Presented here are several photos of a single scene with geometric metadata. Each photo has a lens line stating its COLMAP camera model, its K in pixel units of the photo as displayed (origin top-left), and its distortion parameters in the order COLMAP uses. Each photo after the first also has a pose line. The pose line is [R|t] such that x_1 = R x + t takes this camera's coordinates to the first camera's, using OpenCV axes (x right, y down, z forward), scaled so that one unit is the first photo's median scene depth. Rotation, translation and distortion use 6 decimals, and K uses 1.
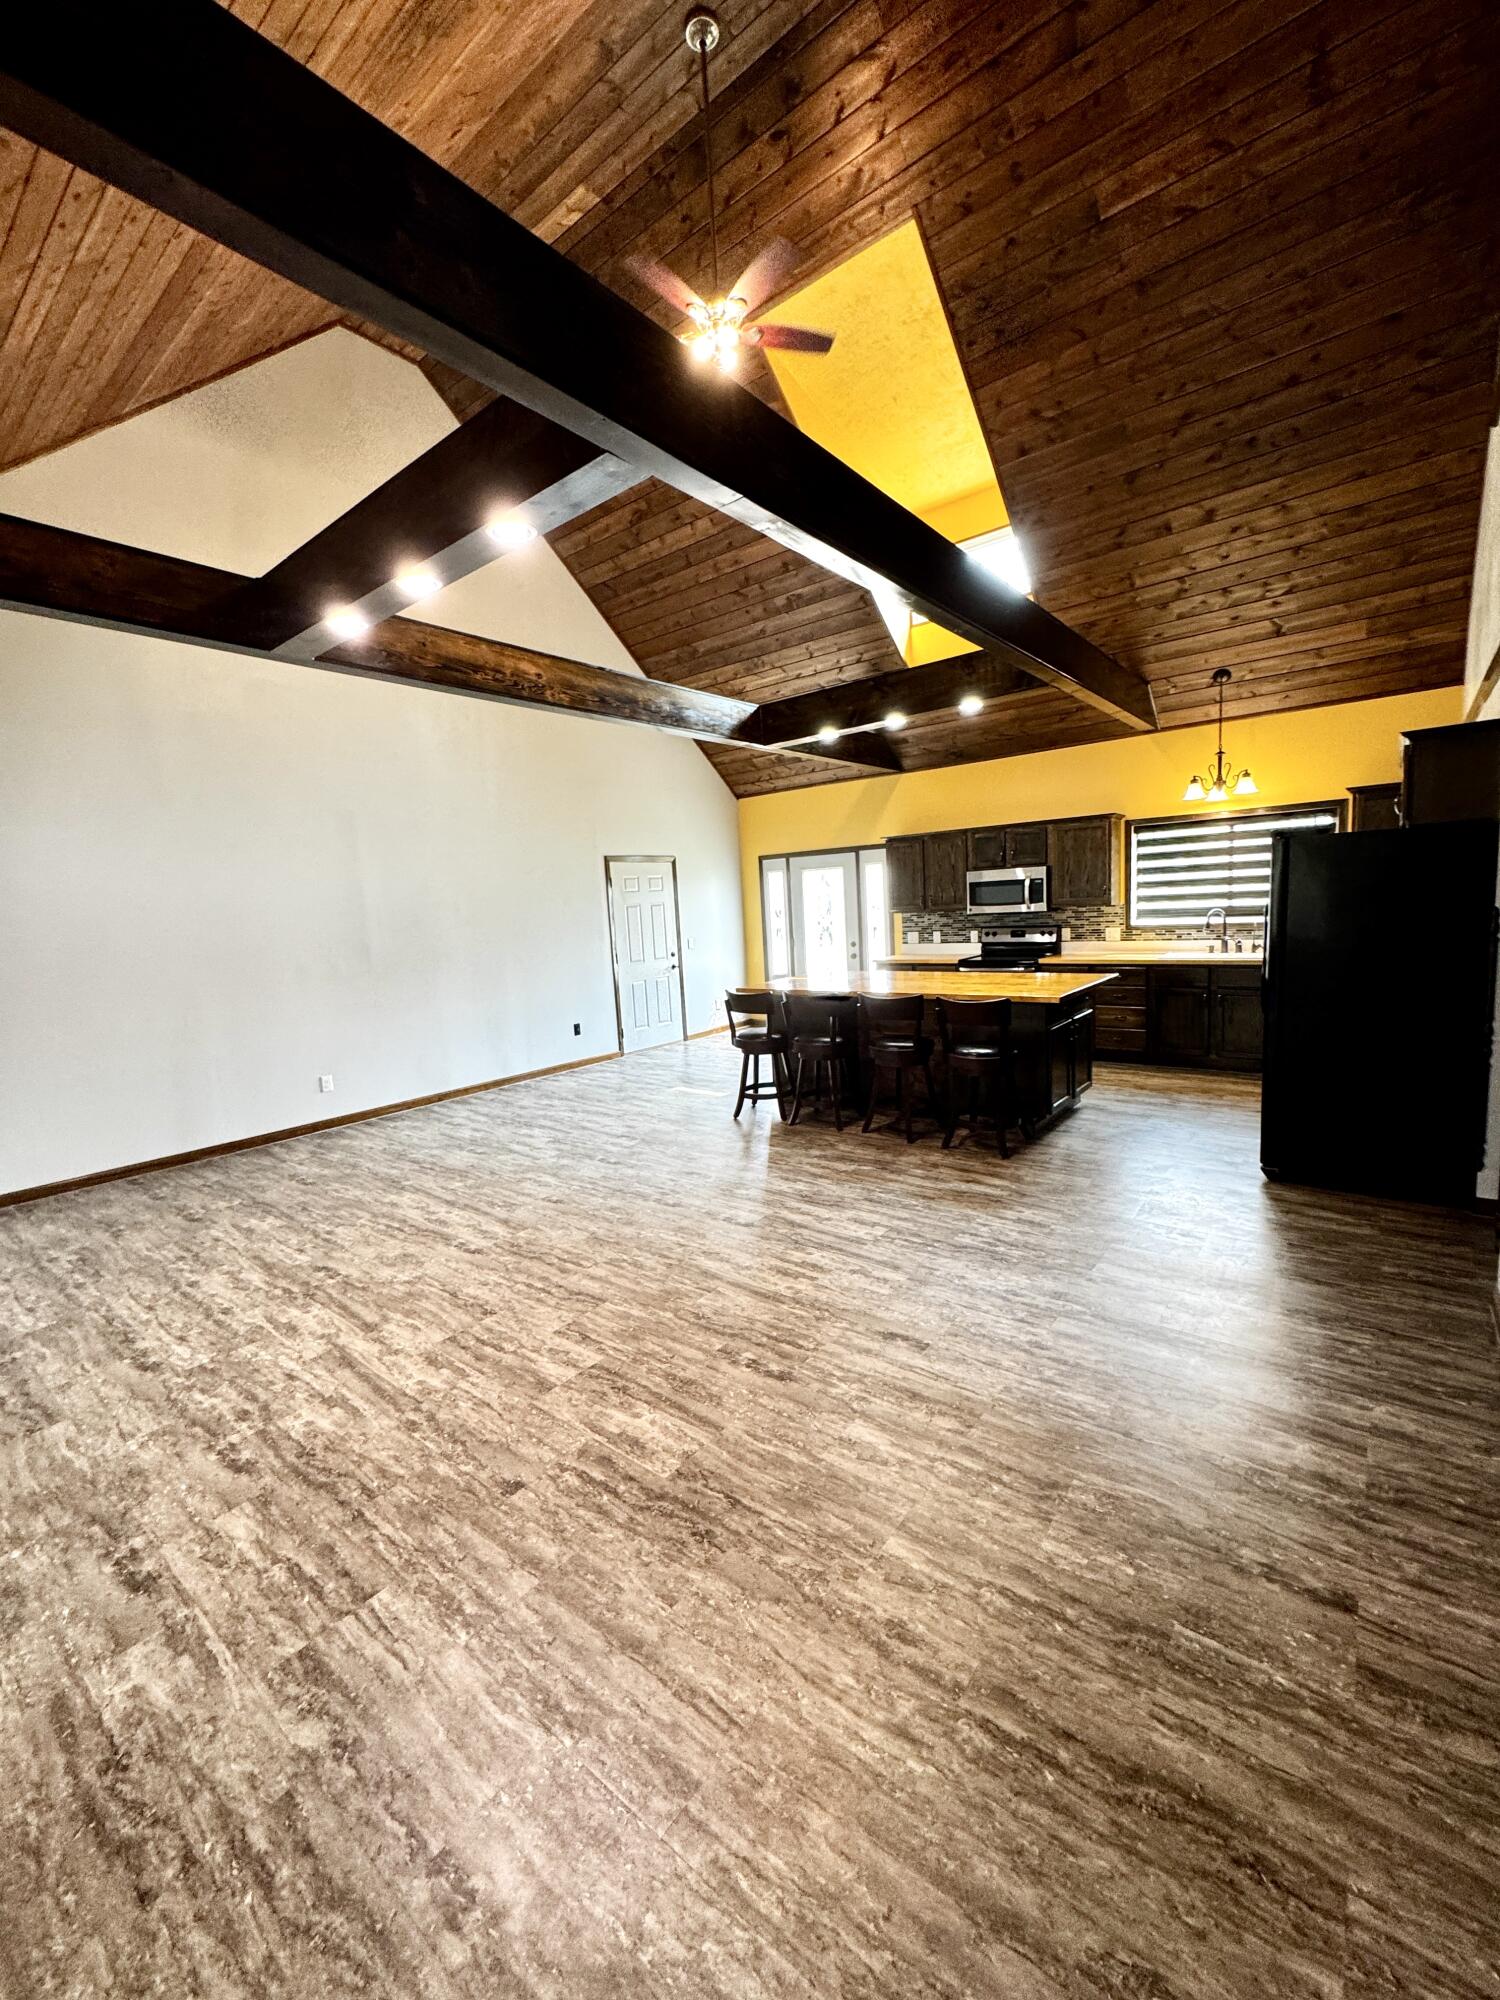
lens RADIAL K [[797.0, 0, 750.9], [0, 797.0, 996.4], [0, 0, 1]] dist [-0.003892, 0.000640]
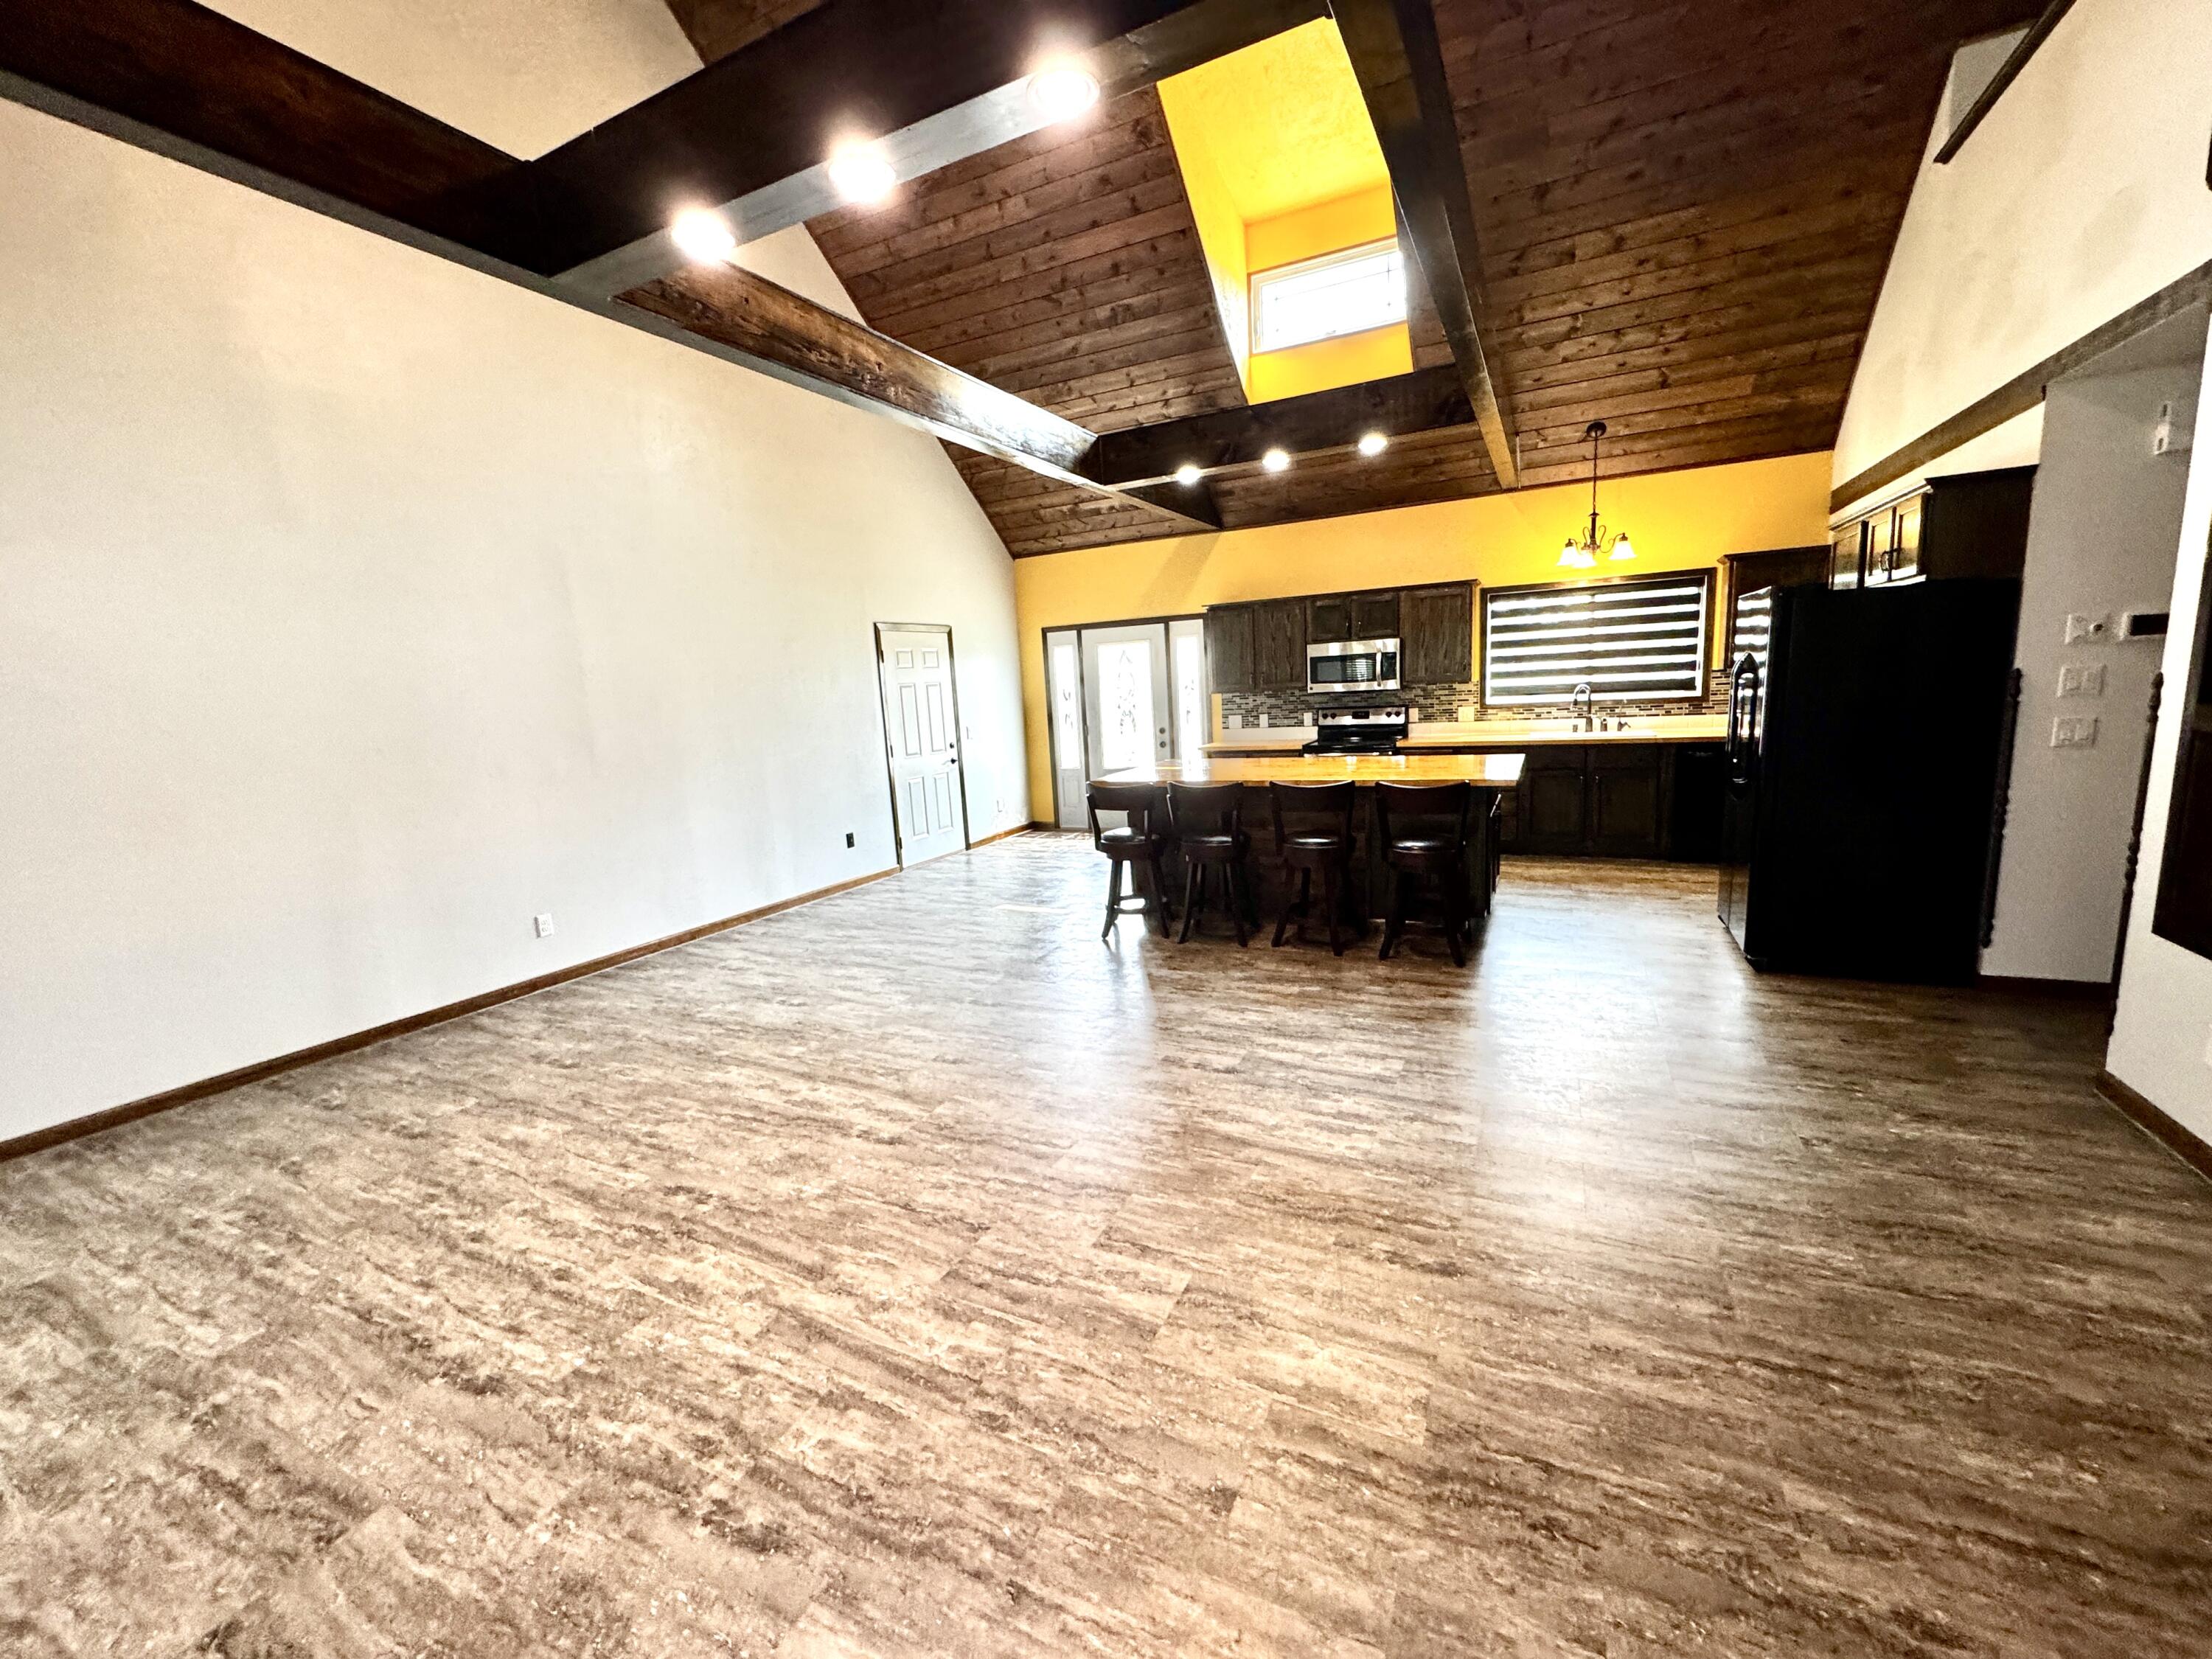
lens RADIAL K [[881.5, 0, 1107.4], [0, 881.5, 824.8], [0, 0, 1]] dist [-0.003892, 0.000640]
pose [[0.978667, -0.033699, 0.202671, -0.254630], [0.027577, 0.999076, 0.032959, 0.006907], [-0.203594, -0.026667, 0.978692, 0.144799]]
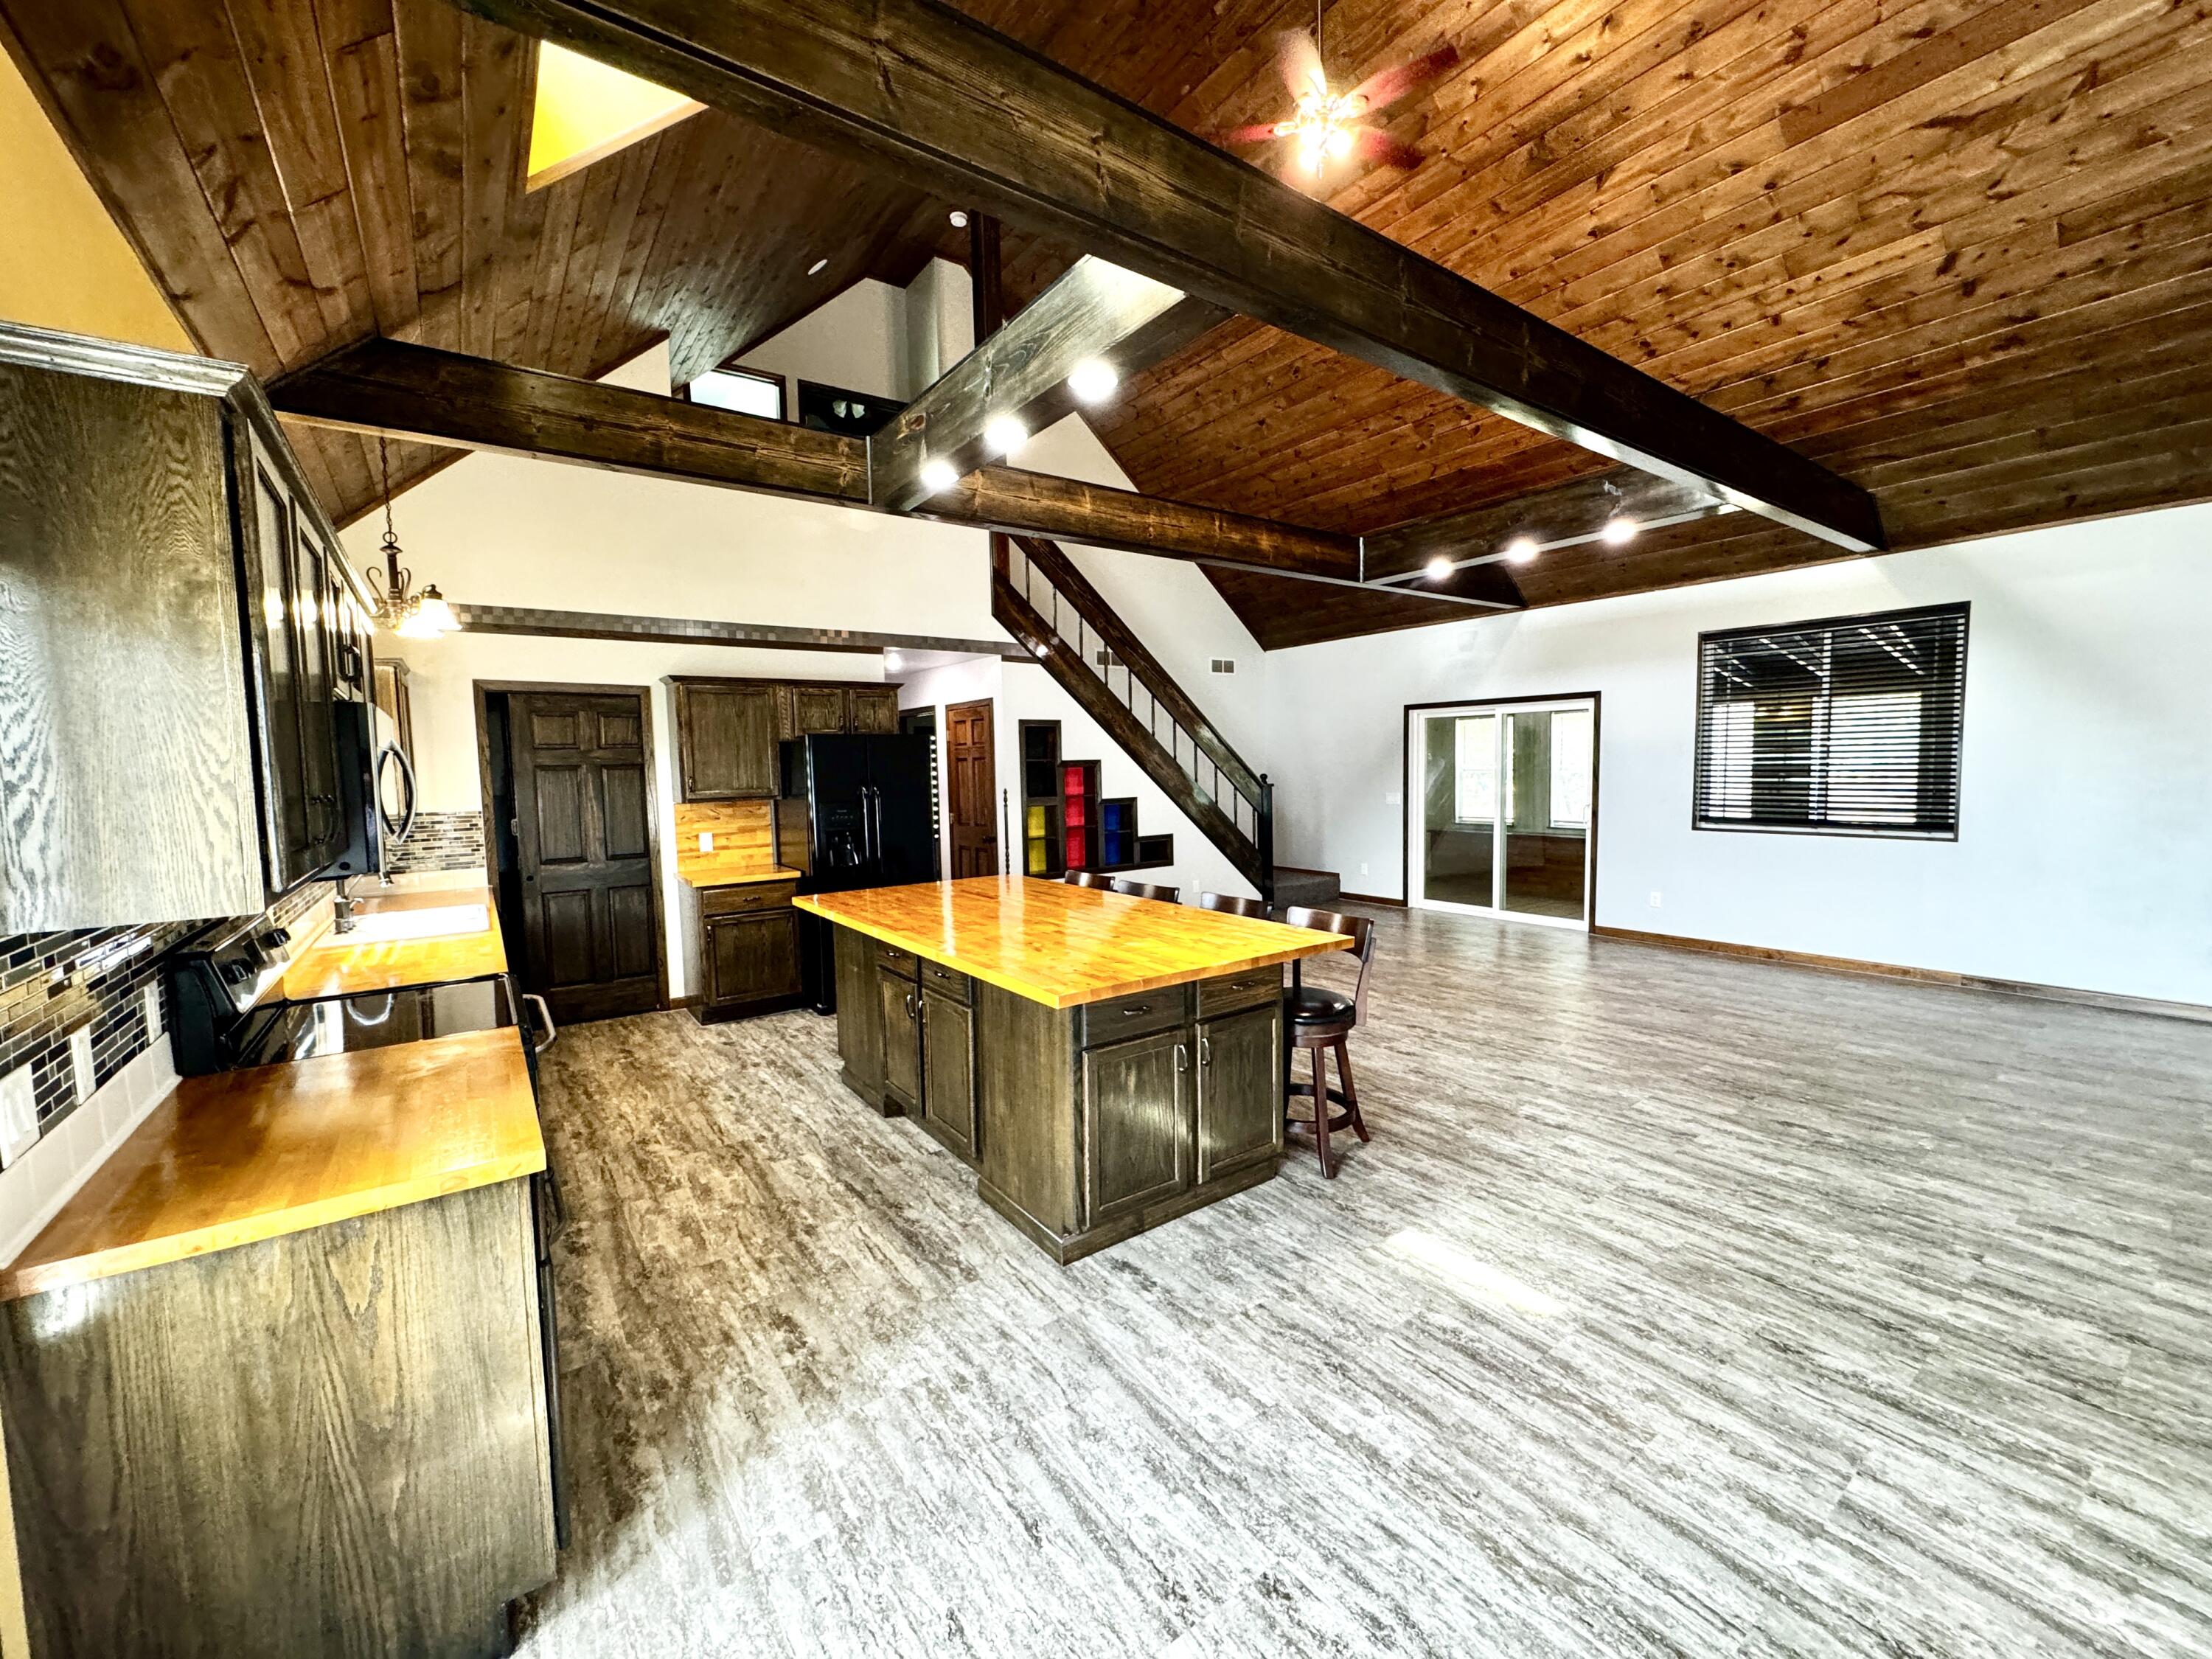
lens RADIAL K [[881.5, 0, 1107.3], [0, 881.5, 827.1], [0, 0, 1]] dist [-0.003892, 0.000640]
pose [[-0.961480, 0.056054, 0.269100, -0.030574], [0.104918, 0.979706, 0.170790, -0.239850], [-0.254066, 0.192444, -0.947848, 2.049130]]
